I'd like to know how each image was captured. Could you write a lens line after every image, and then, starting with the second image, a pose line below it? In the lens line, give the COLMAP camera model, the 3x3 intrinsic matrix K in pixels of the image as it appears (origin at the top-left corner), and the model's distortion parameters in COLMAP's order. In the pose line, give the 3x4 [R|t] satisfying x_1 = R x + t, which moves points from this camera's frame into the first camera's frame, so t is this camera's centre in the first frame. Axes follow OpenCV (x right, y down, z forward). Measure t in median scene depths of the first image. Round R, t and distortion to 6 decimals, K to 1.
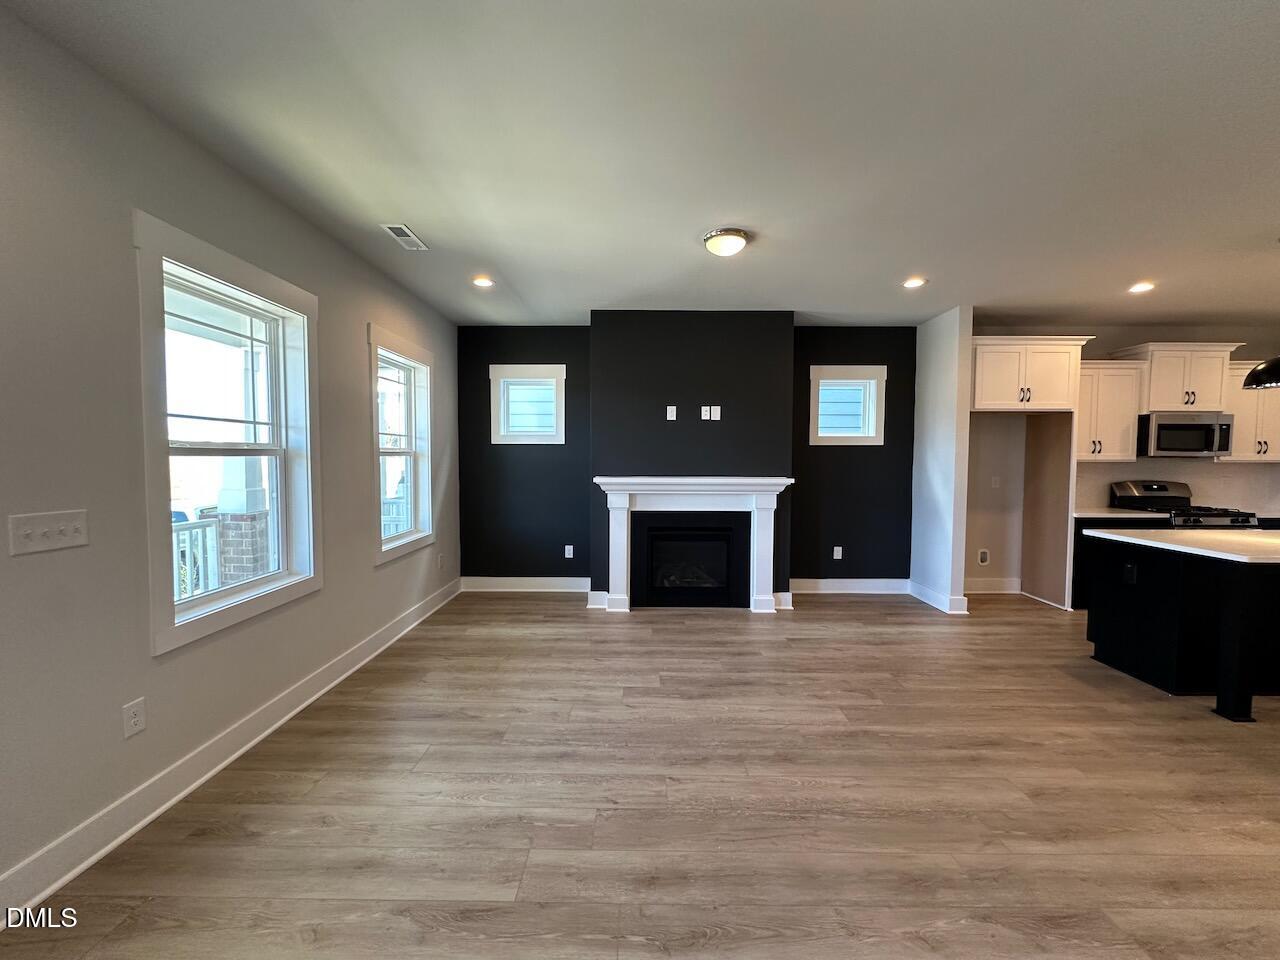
lens RADIAL K [[513.5, 0, 640.0], [0, 513.5, 480.0], [0, 0, 1]] dist [0.000274, 0.000376]
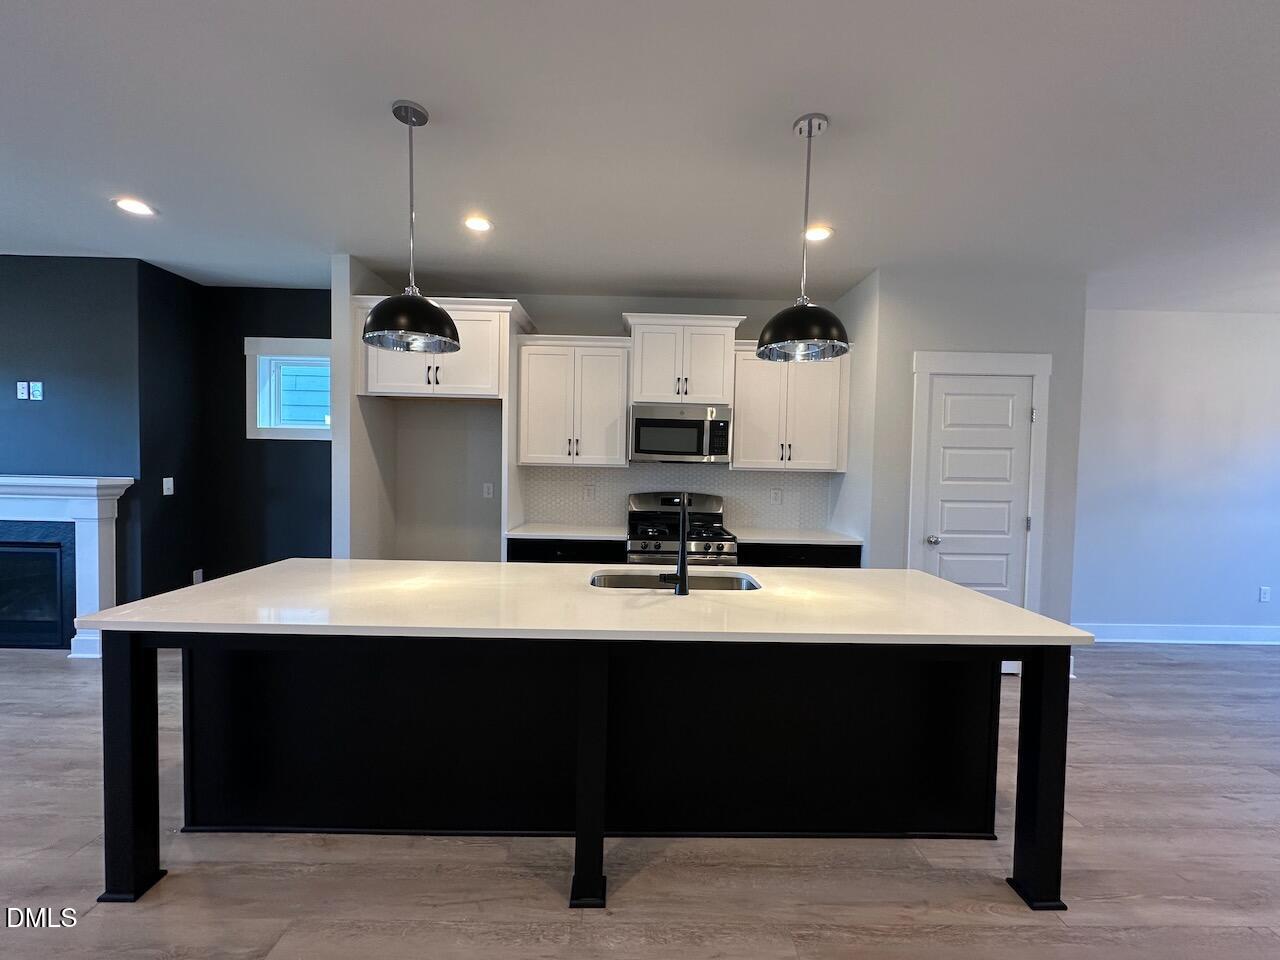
lens RADIAL K [[510.1, 0, 639.5], [0, 510.1, 482.1], [0, 0, 1]] dist [-0.000658, 0.000378]
pose [[0.999692, 0.018276, 0.016814, 1.130007], [-0.018109, 0.999786, -0.010038, -0.005822], [-0.016994, 0.009730, 0.999808, 0.261411]]
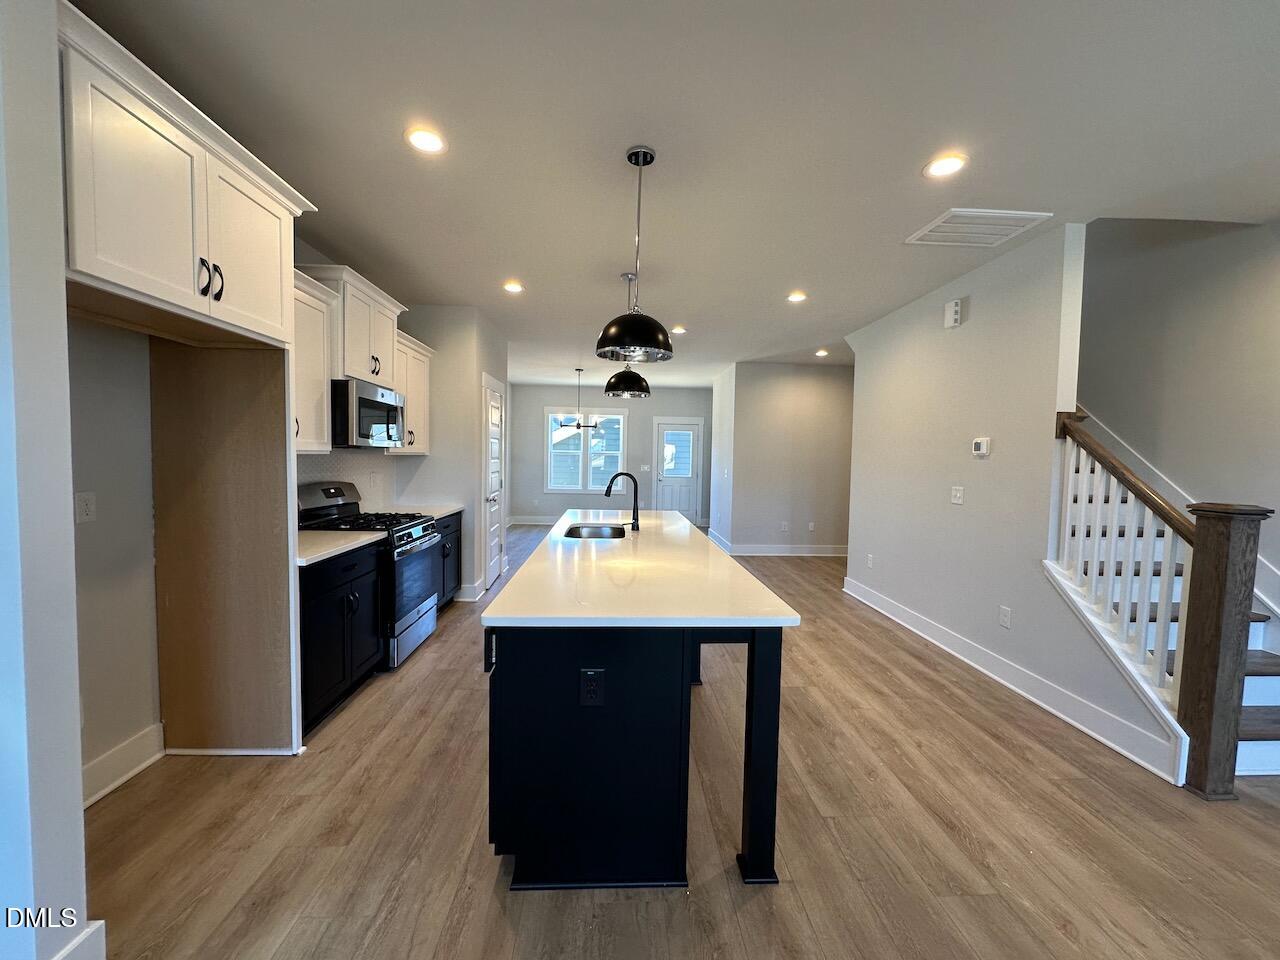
lens RADIAL K [[510.1, 0, 639.5], [0, 510.1, 482.1], [0, 0, 1]] dist [-0.000658, 0.000378]
pose [[-0.052838, -0.053459, 0.997171, 0.375090], [0.025332, 0.998173, 0.054855, -0.030521], [-0.998282, 0.028158, -0.051387, 0.762593]]
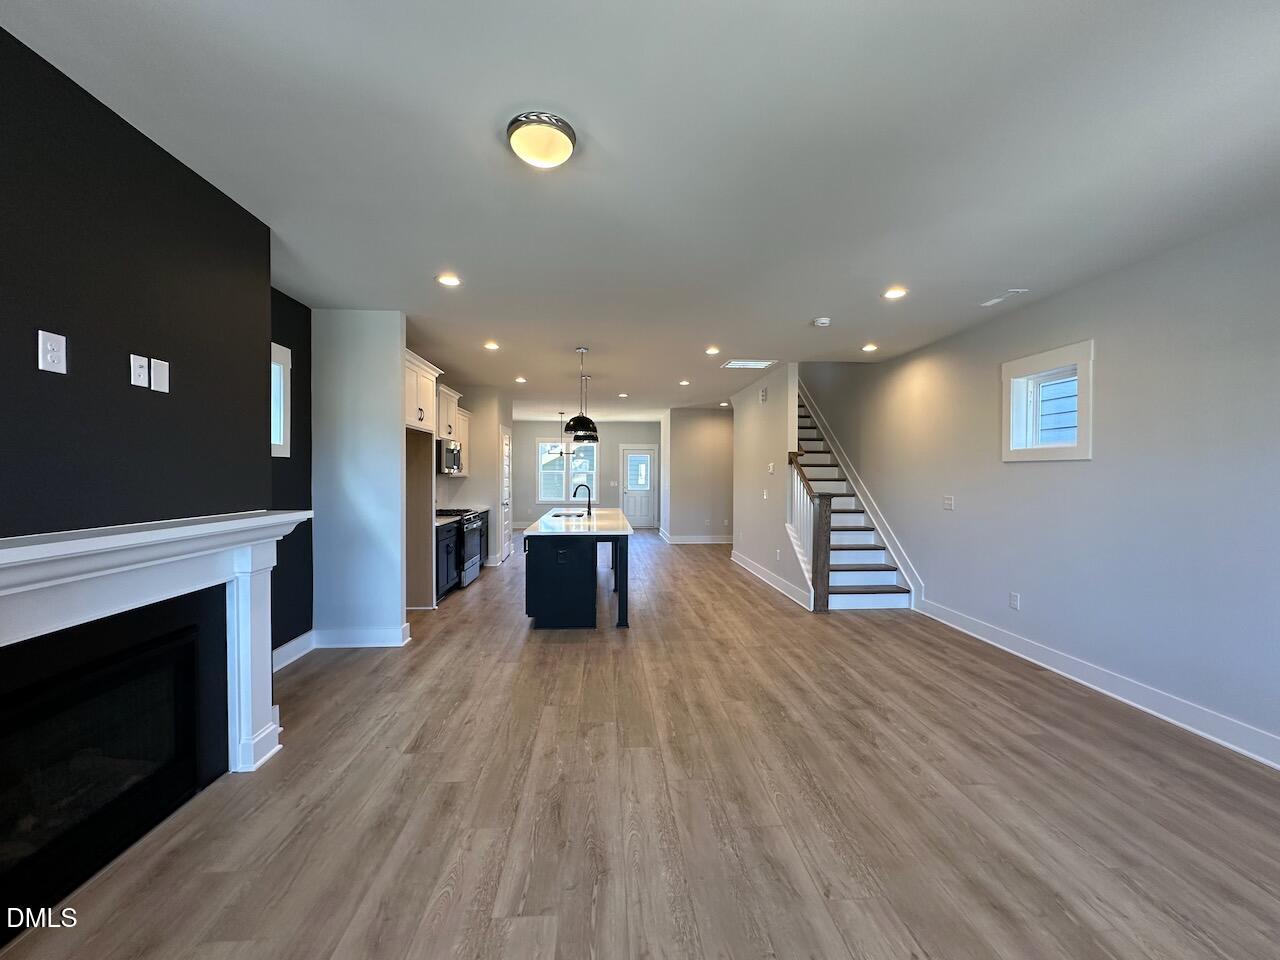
lens RADIAL K [[510.1, 0, 639.5], [0, 510.1, 482.1], [0, 0, 1]] dist [-0.000658, 0.000378]
pose [[-0.077380, -0.019703, 0.996807, -0.354795], [0.038944, 0.998982, 0.022770, -0.037193], [-0.996241, 0.040582, -0.076534, 0.693047]]
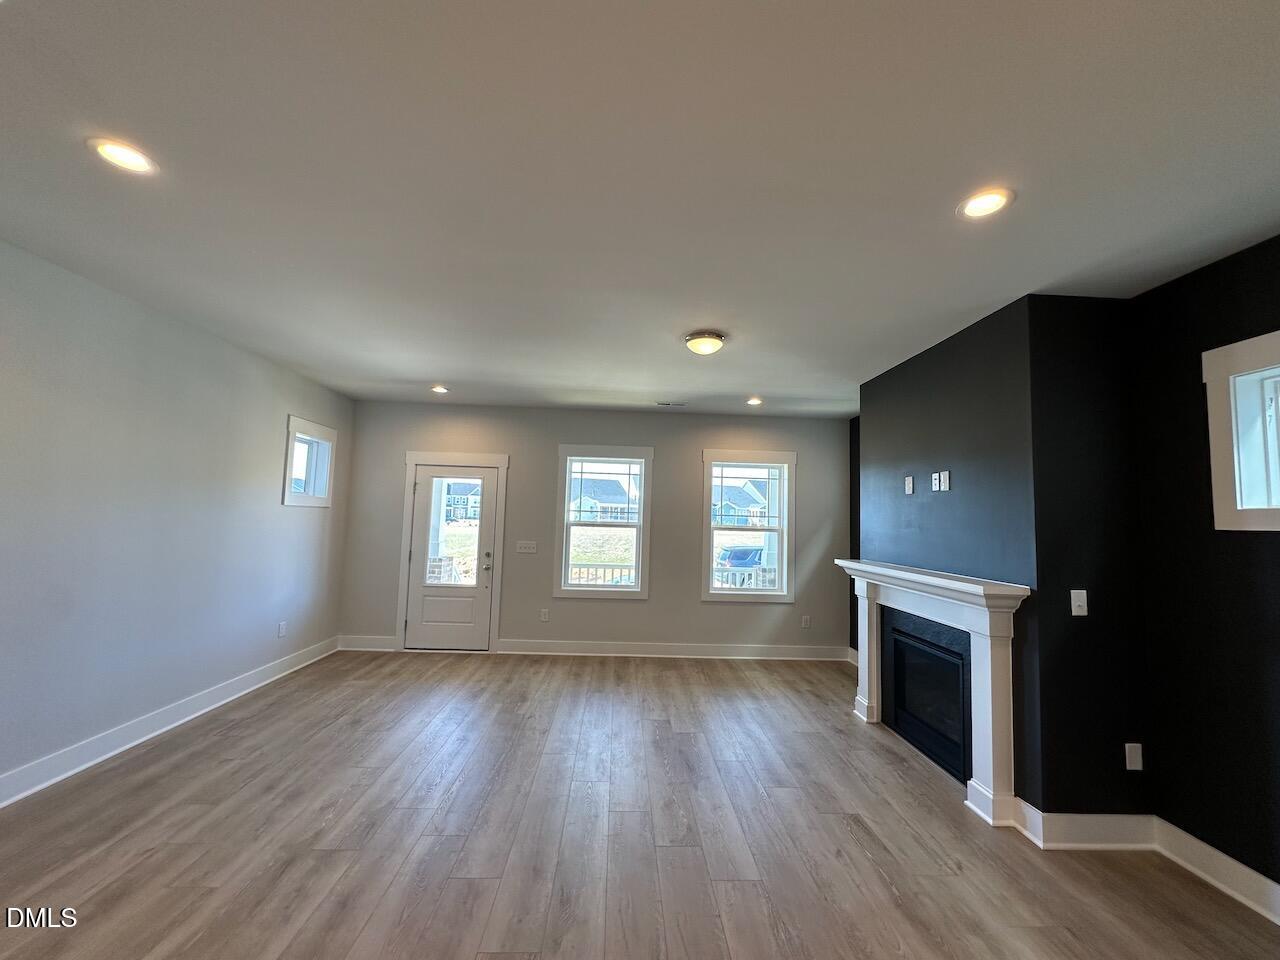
lens RADIAL K [[510.1, 0, 639.5], [0, 510.1, 482.1], [0, 0, 1]] dist [-0.000658, 0.000378]
pose [[0.044846, -0.076891, -0.996030, 0.908794], [-0.073914, 0.994045, -0.080066, -0.047171], [0.996256, 0.077211, 0.038896, 0.615447]]
